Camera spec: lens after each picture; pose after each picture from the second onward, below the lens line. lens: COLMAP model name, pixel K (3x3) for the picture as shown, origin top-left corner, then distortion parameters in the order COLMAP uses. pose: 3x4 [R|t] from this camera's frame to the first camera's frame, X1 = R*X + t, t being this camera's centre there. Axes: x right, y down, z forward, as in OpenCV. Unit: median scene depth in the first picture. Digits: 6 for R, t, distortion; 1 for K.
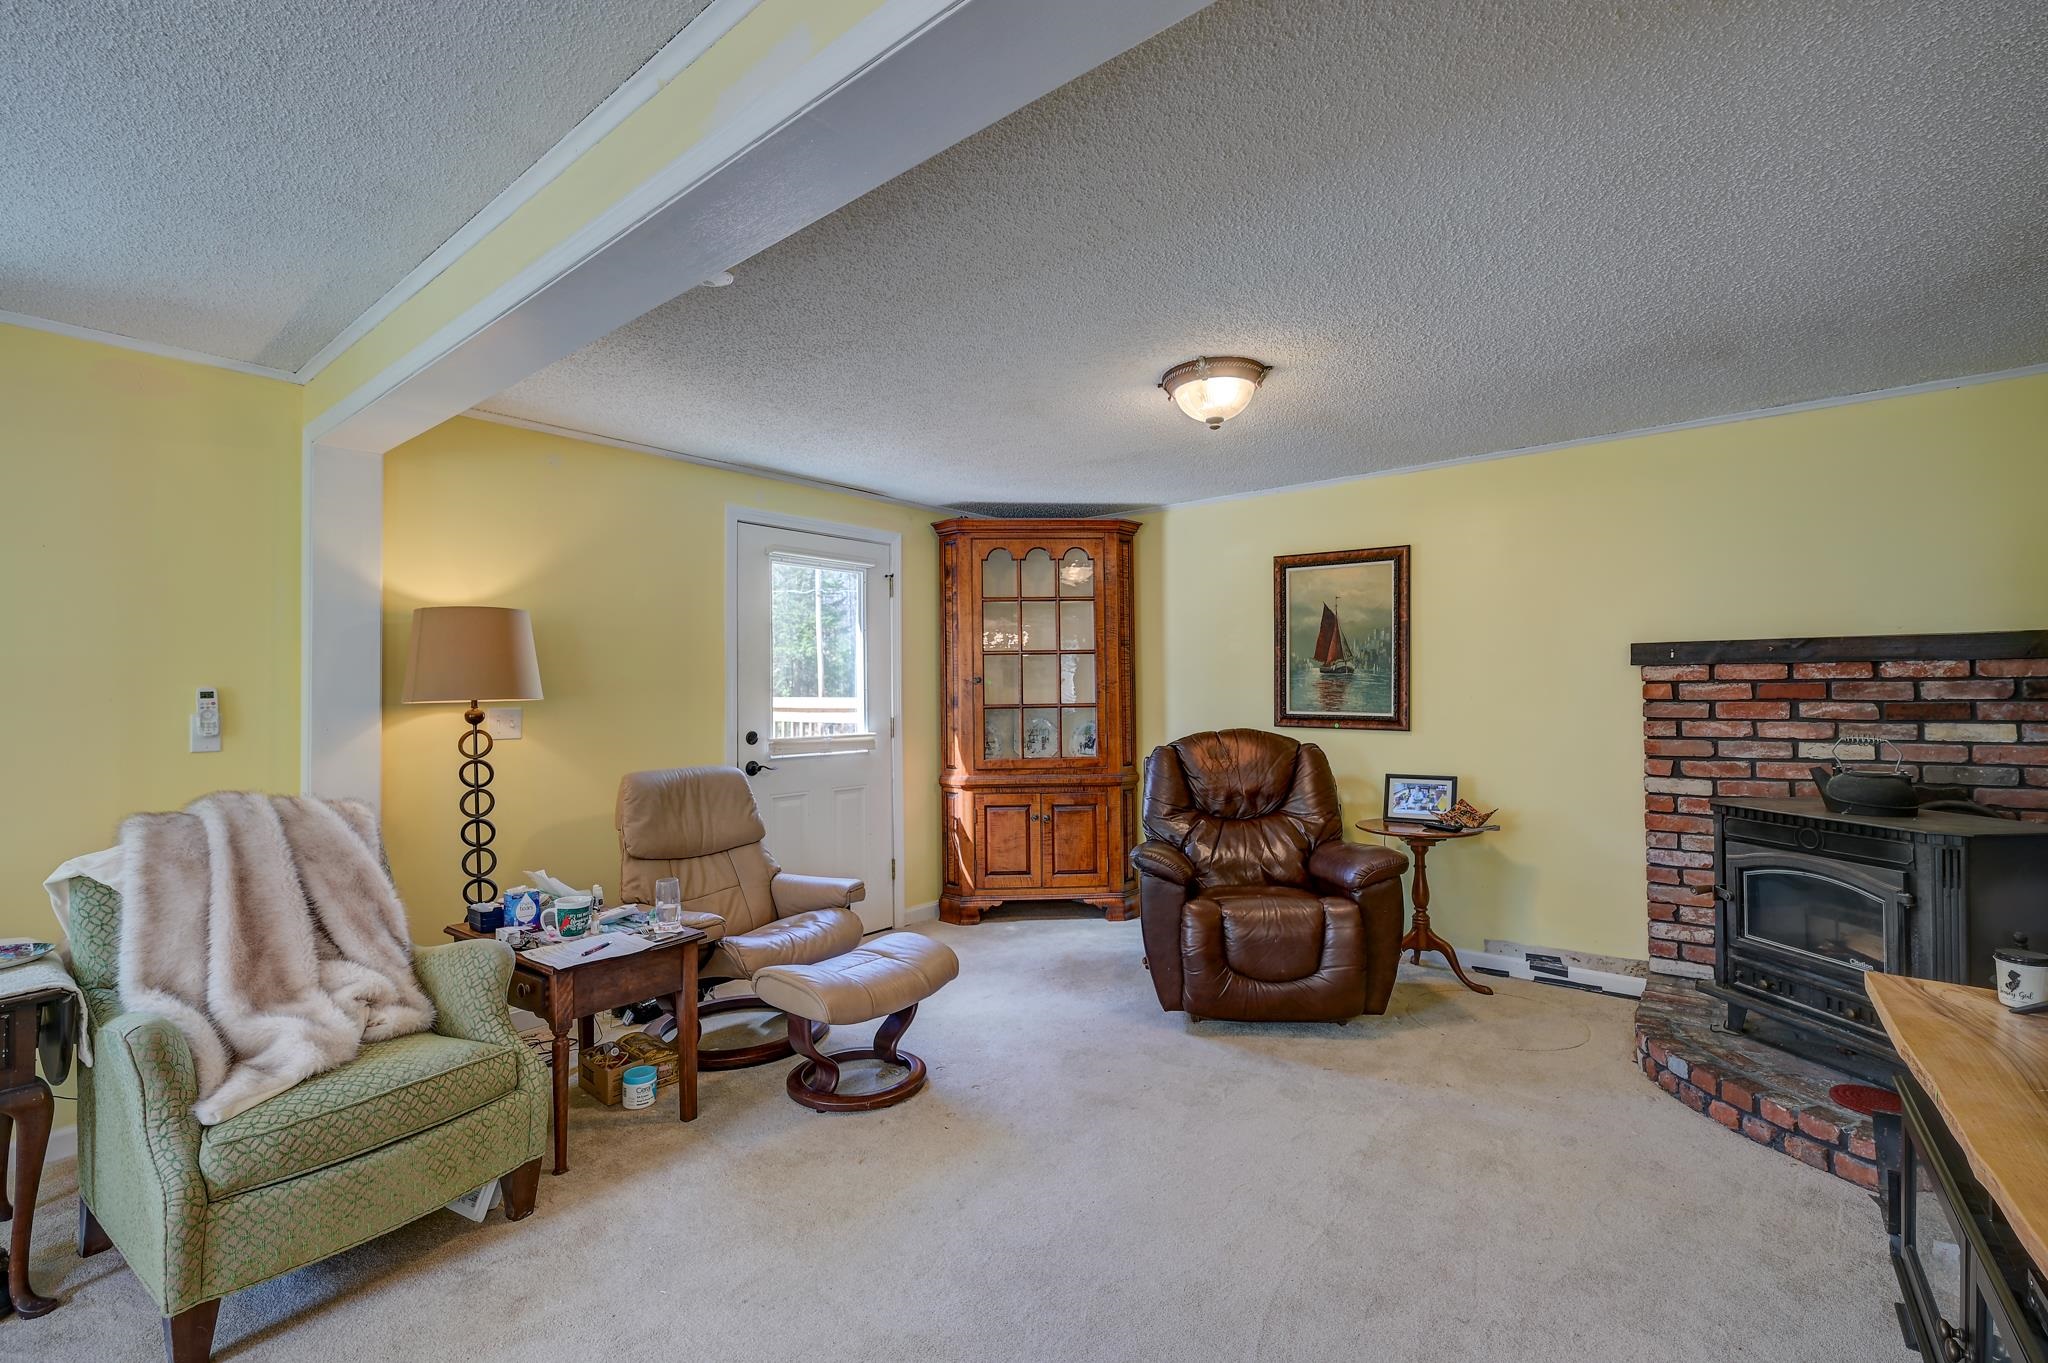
lens RADIAL K [[894.3, 0, 1027.6], [0, 894.3, 677.6], [0, 0, 1]] dist [0.001473, 0.000166]
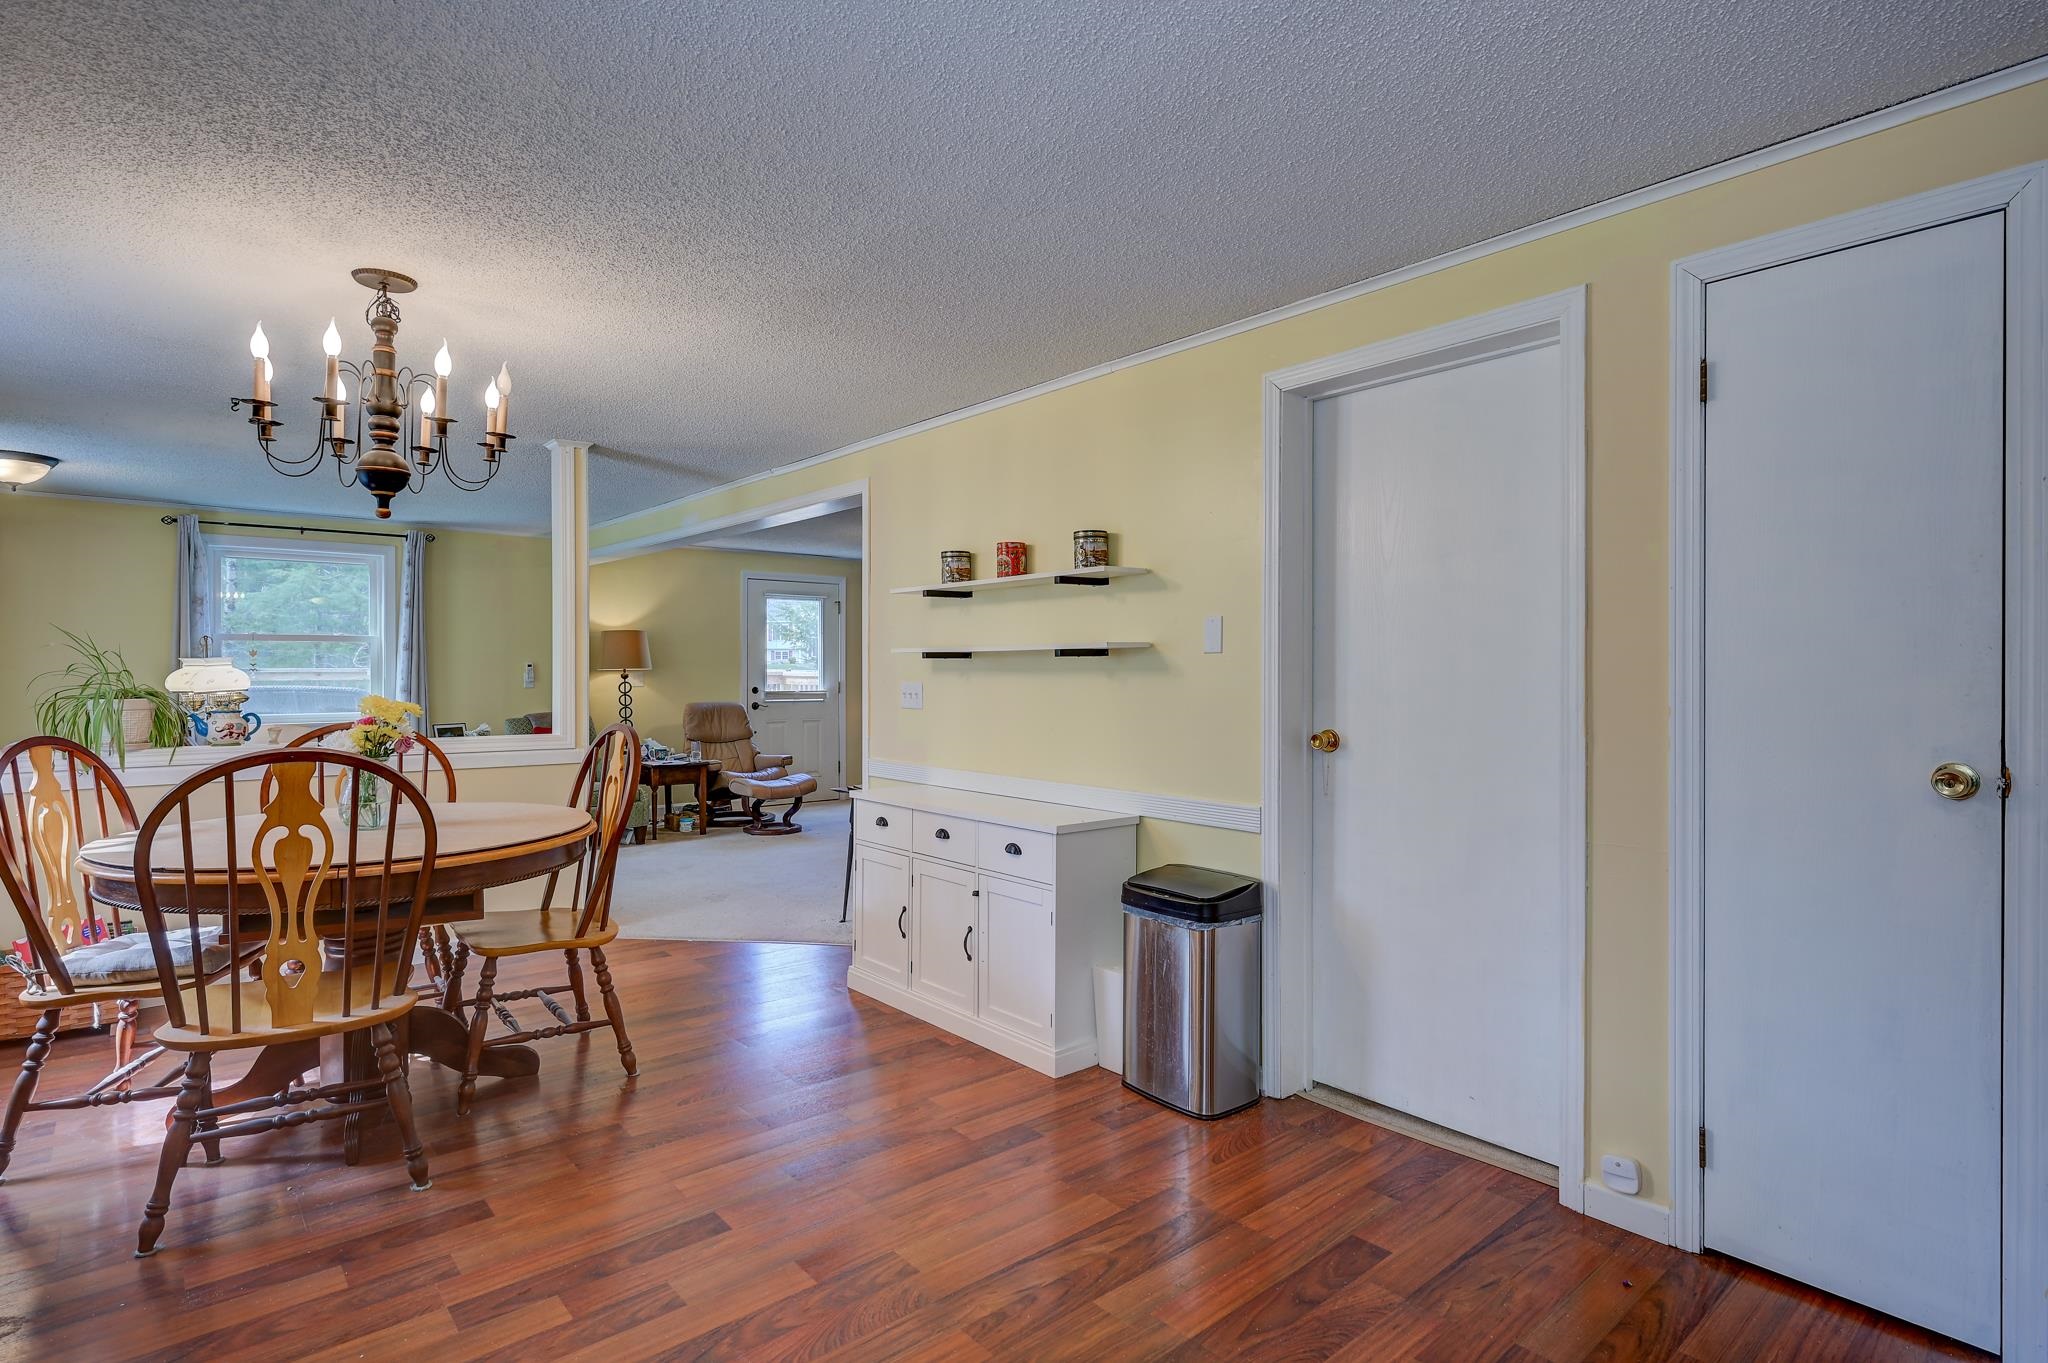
lens RADIAL K [[1040.8, 0, 1020.0], [0, 1040.8, 671.3], [0, 0, 1]] dist [0.000509, -0.000192]
pose [[0.982737, 0.010249, -0.184722, 0.801597], [-0.006262, 0.999735, 0.022155, -0.032007], [0.184900, -0.020616, 0.982541, -1.320203]]
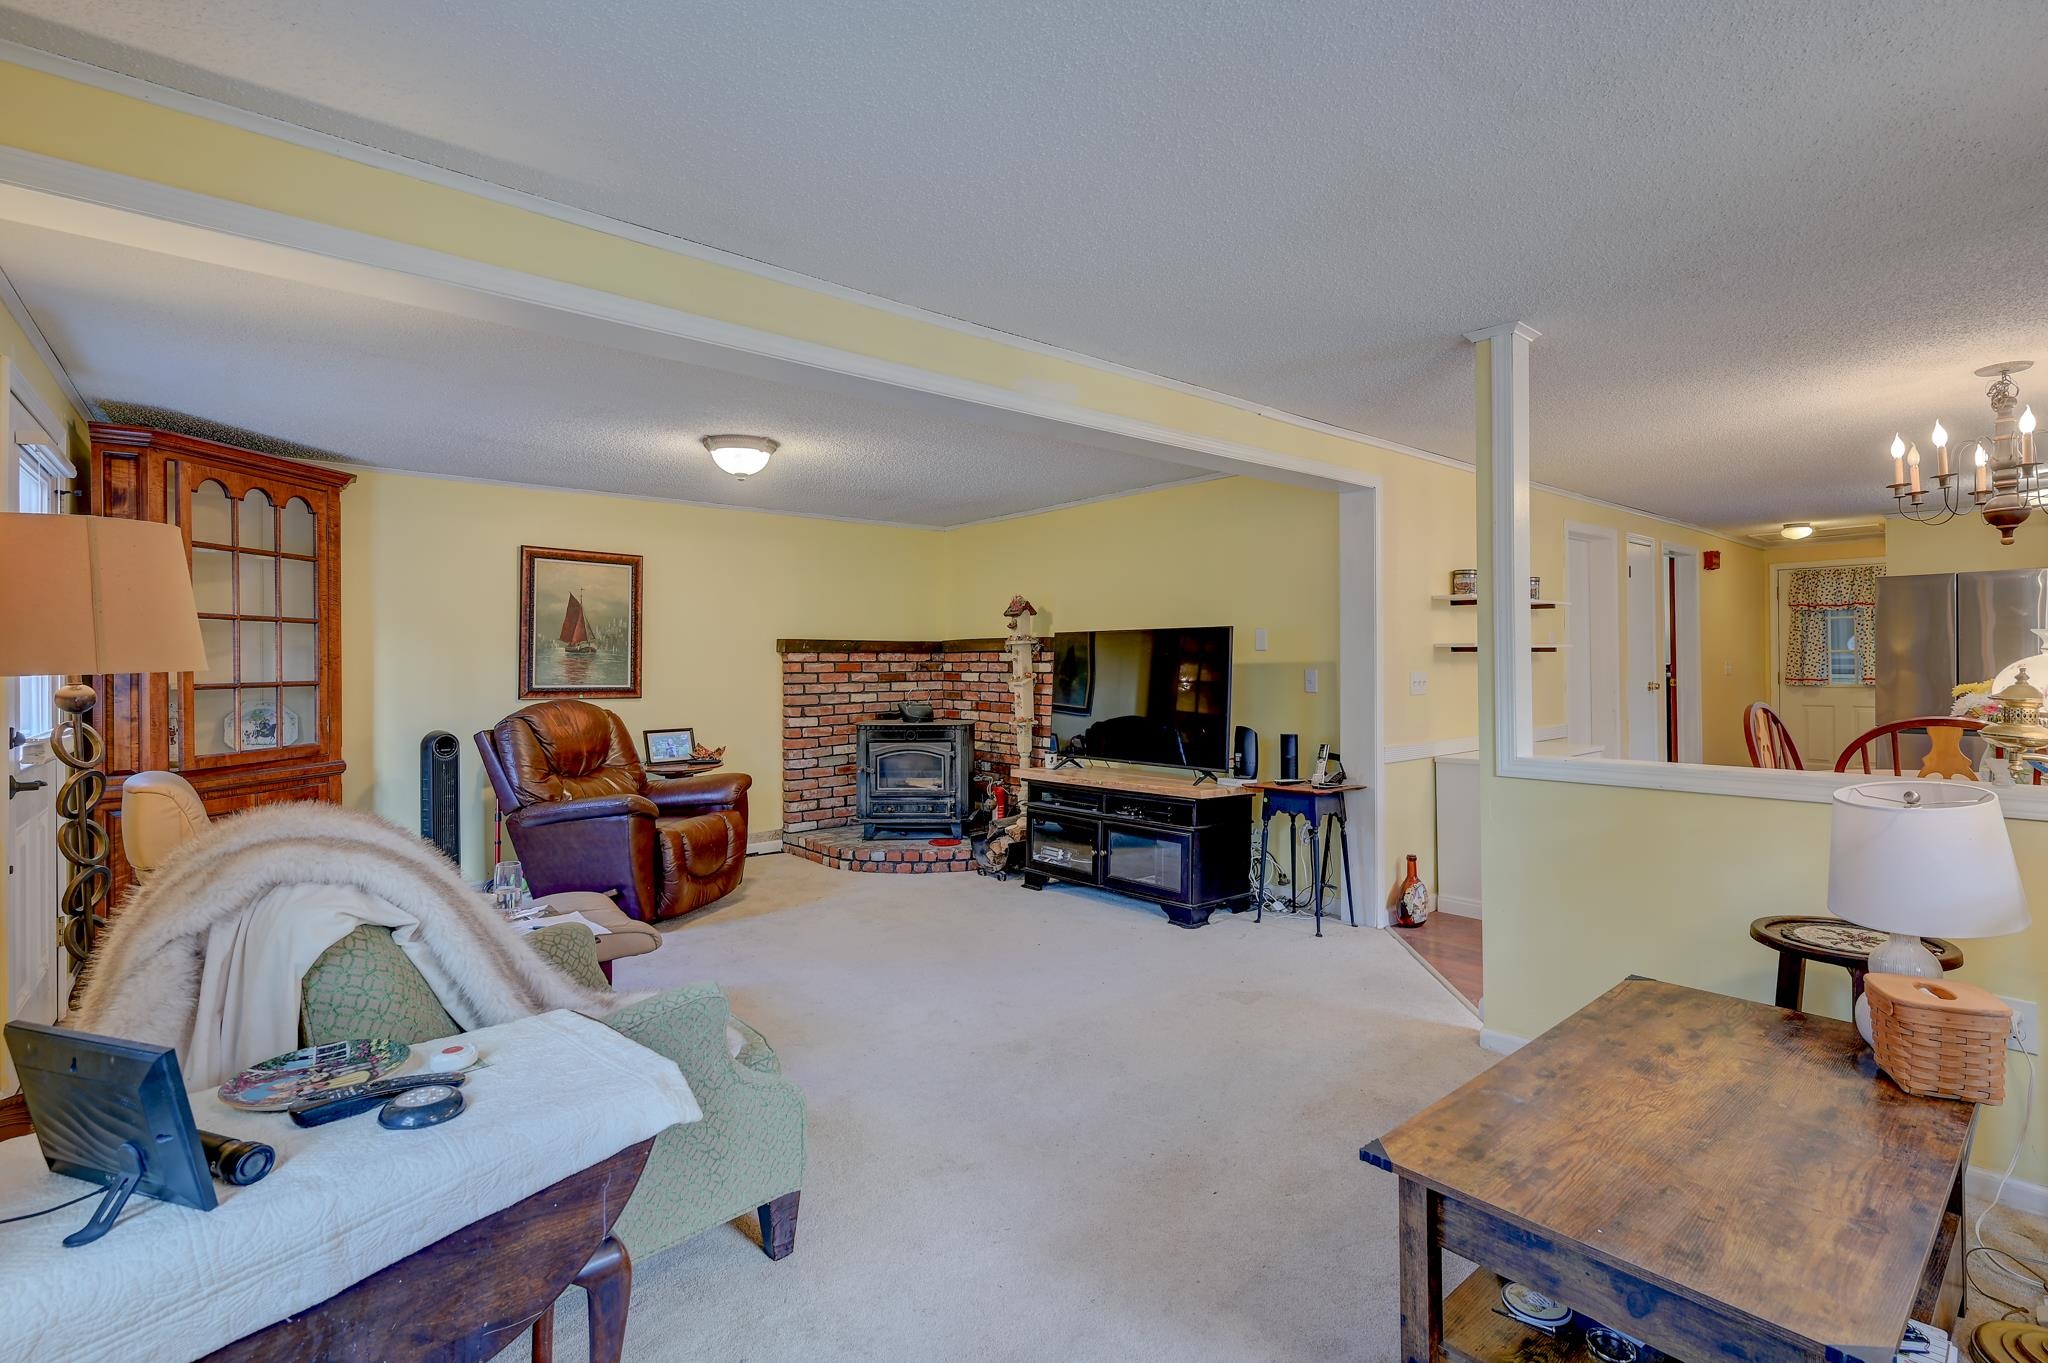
lens RADIAL K [[940.8, 0, 1033.3], [0, 940.8, 668.2], [0, 0, 1]] dist [0.000835, 0.000144]
pose [[0.187020, 0.002995, 0.982351, -1.025856], [-0.012275, 0.999924, -0.000712, 0.012648], [-0.982279, -0.011925, 0.187043, 0.227410]]
